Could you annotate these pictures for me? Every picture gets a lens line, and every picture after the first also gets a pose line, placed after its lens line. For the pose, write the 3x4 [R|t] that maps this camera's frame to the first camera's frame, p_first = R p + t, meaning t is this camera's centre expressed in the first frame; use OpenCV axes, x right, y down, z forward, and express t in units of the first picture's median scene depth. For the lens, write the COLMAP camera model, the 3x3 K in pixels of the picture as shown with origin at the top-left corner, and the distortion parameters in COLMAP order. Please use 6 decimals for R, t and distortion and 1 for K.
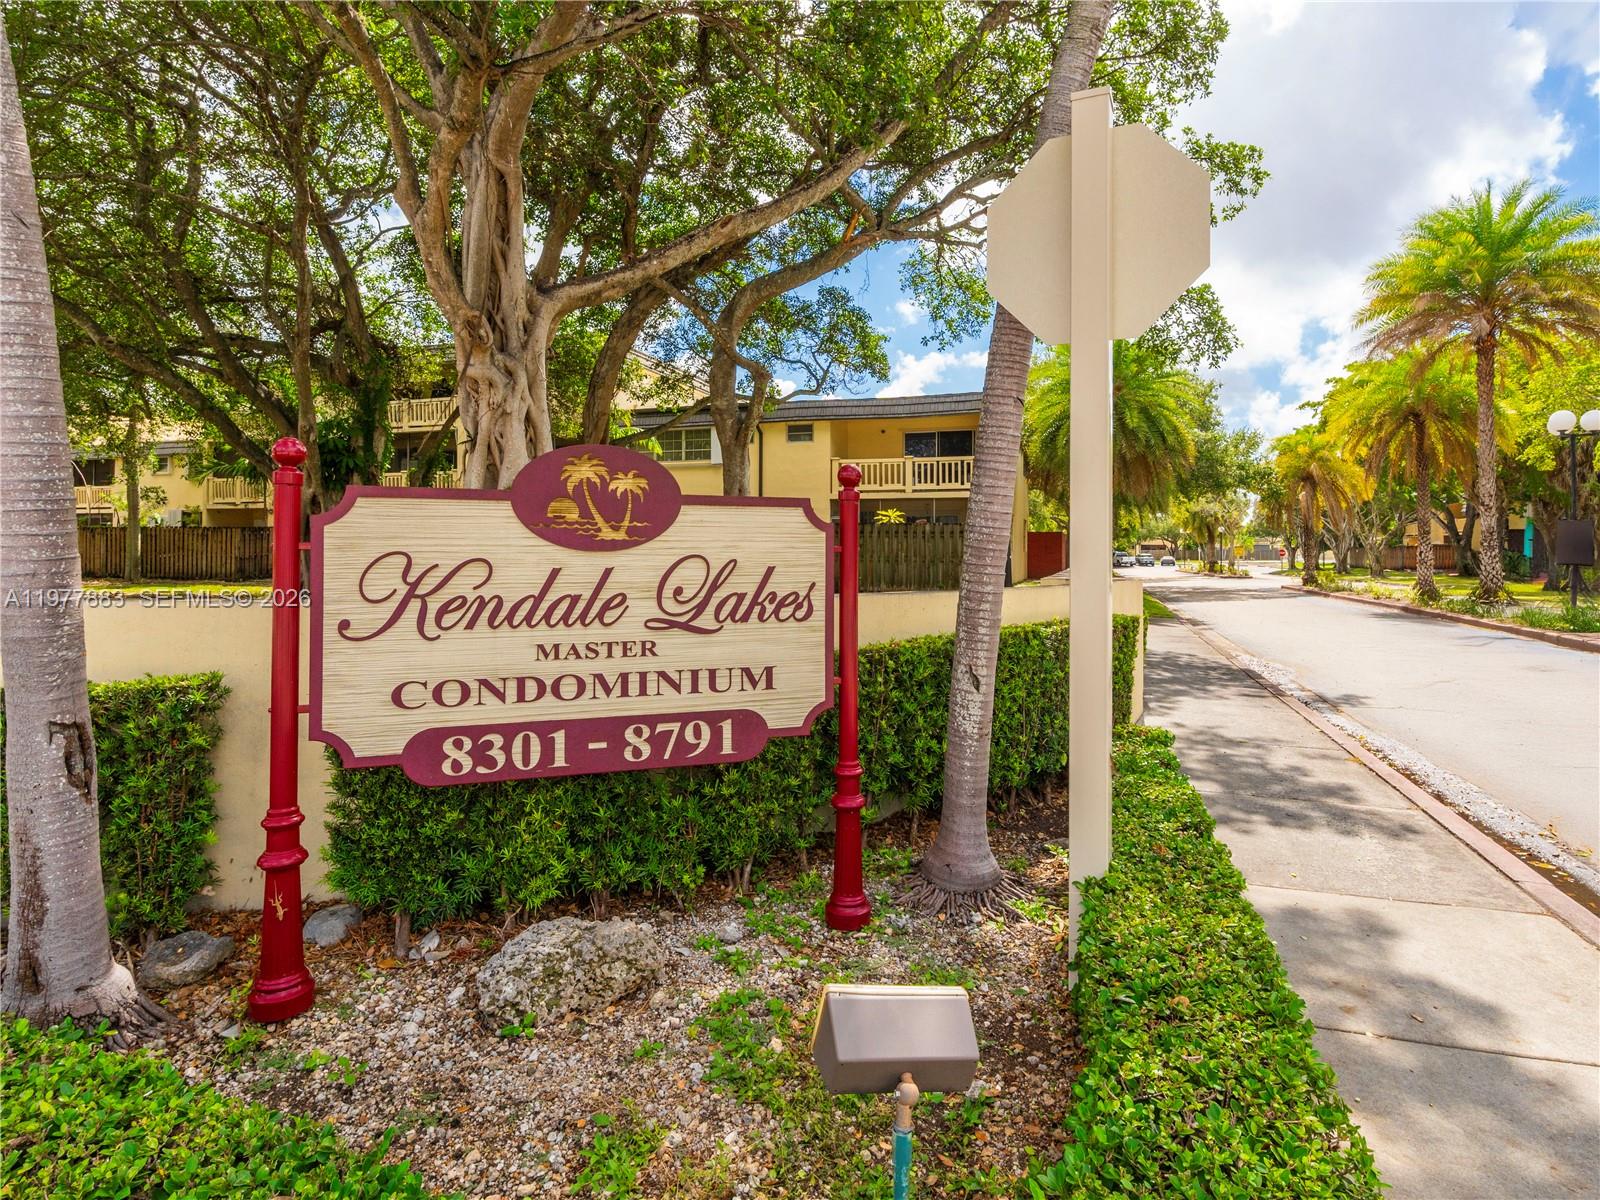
lens RADIAL K [[836.3, 0, 800.1], [0, 836.3, 542.2], [0, 0, 1]] dist [-0.005611, 0.001698]
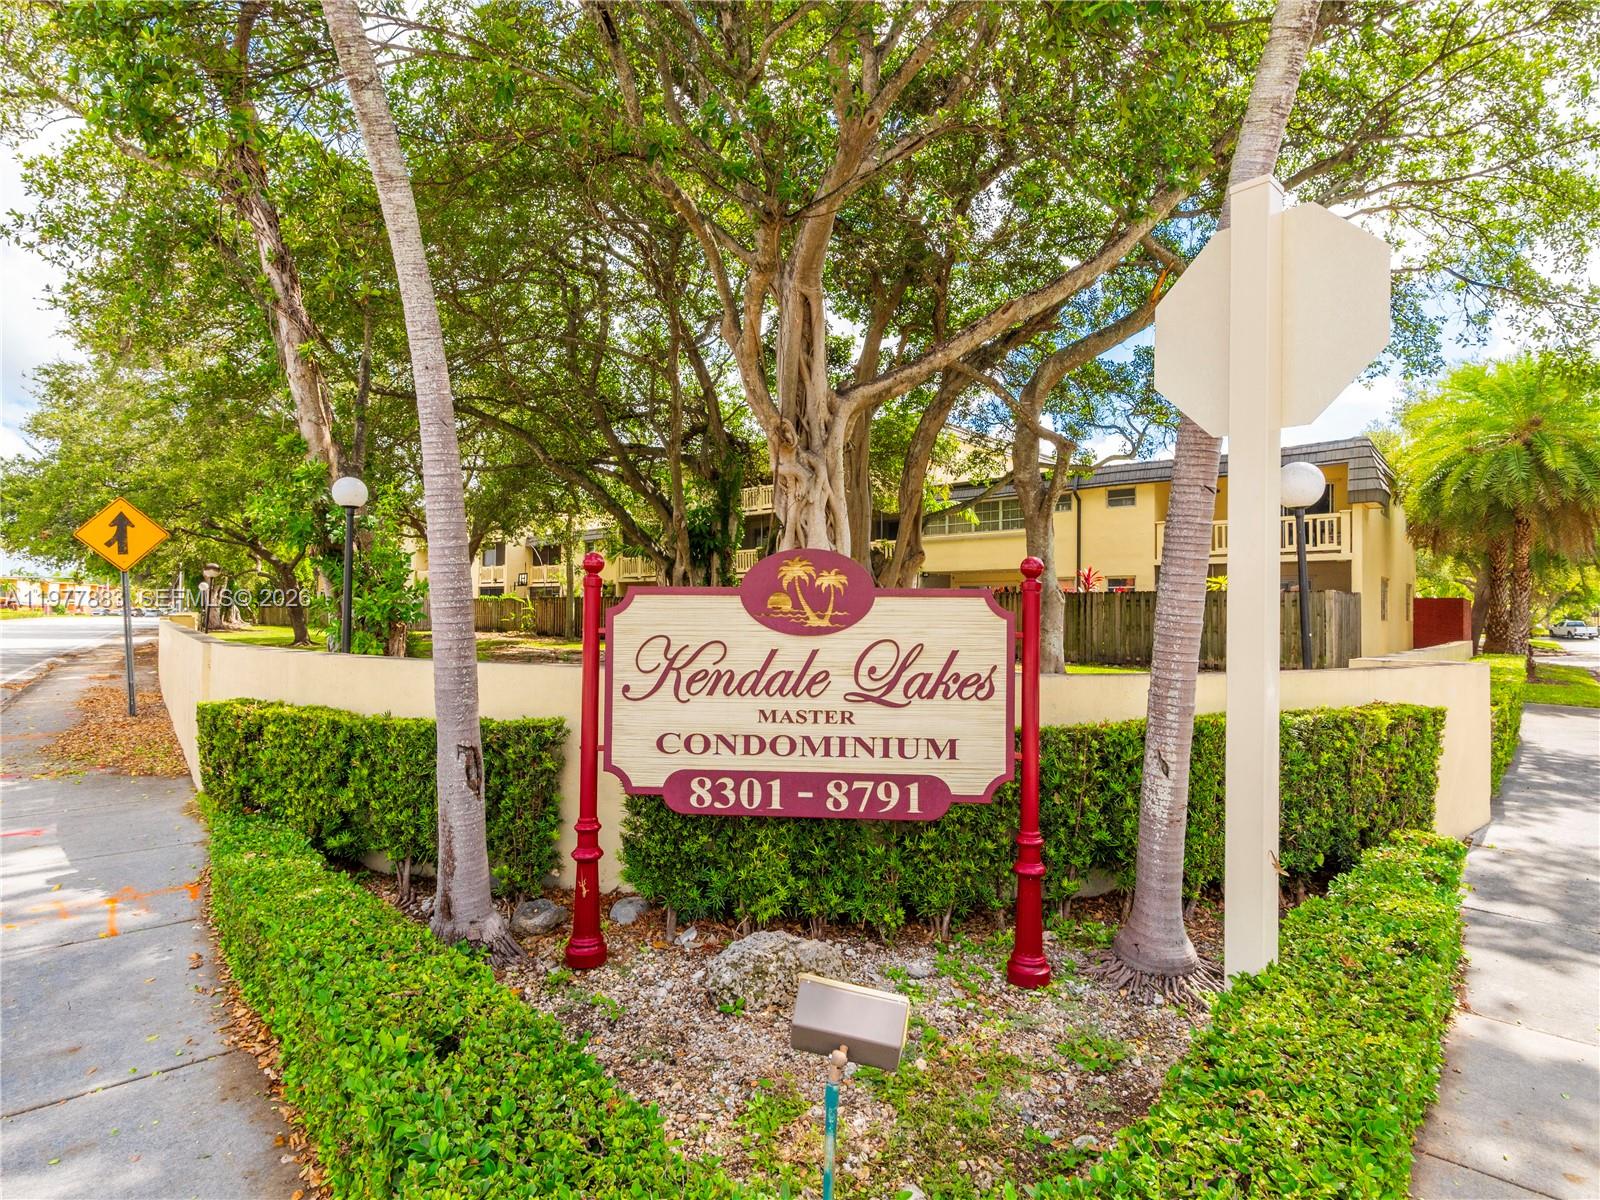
lens RADIAL K [[827.6, 0, 800.5], [0, 827.6, 596.3], [0, 0, 1]] dist [-0.005779, 0.000658]
pose [[0.911664, -0.004468, -0.410912, 0.233485], [0.000802, 0.999958, -0.009094, -0.033818], [0.410936, 0.007961, 0.911630, -0.102012]]
